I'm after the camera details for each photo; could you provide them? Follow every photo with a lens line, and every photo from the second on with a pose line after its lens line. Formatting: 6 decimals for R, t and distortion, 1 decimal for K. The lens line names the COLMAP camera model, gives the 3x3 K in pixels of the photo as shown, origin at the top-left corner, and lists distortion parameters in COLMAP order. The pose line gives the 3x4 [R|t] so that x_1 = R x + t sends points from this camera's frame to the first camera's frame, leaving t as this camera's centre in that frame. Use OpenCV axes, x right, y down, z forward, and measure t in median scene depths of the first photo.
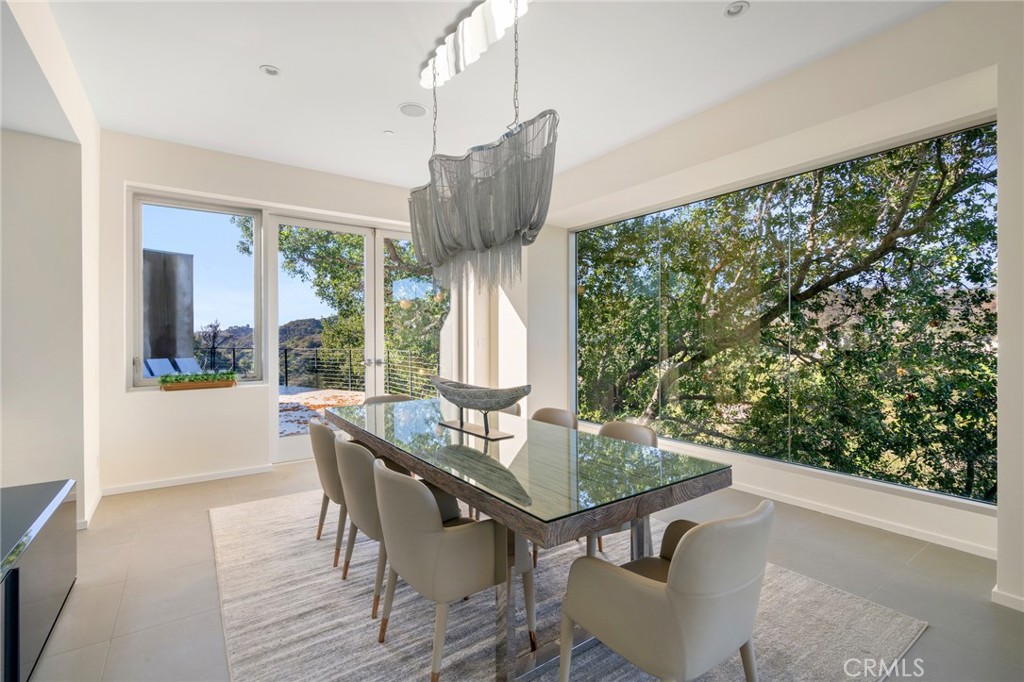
lens RADIAL K [[461.8, 0, 511.4], [0, 461.8, 336.7], [0, 0, 1]] dist [-0.001935, 0.004710]
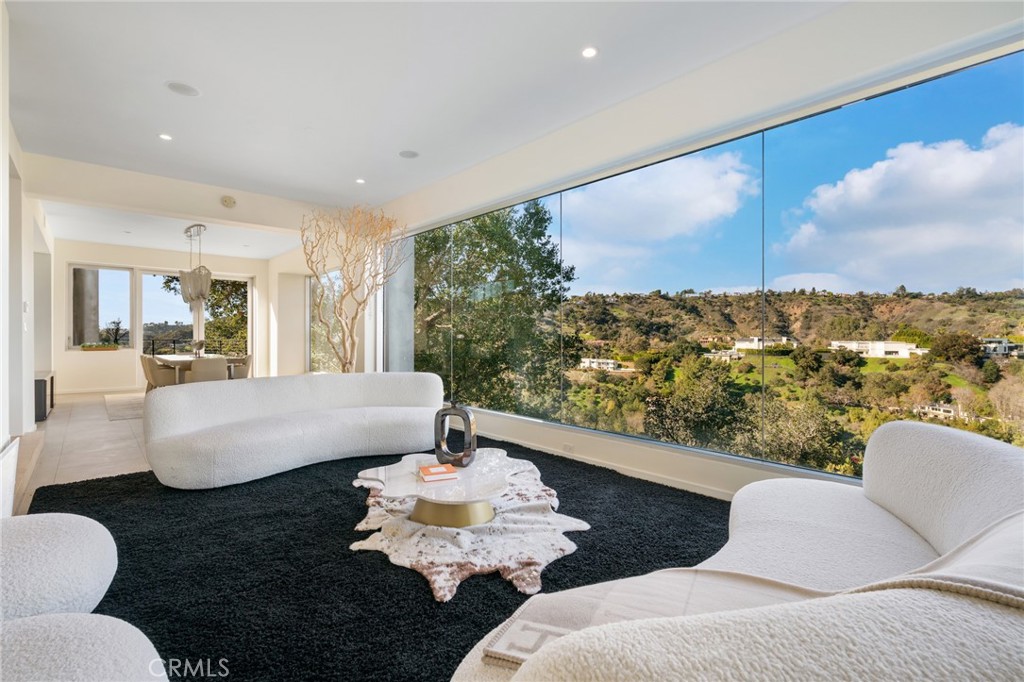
lens RADIAL K [[461.8, 0, 514.8], [0, 461.8, 345.4], [0, 0, 1]] dist [-0.001935, 0.004710]
pose [[0.991794, 0.011270, 0.127348, 0.373254], [-0.012923, 0.999842, 0.012167, 0.011451], [-0.127190, -0.013713, 0.991784, -0.535767]]
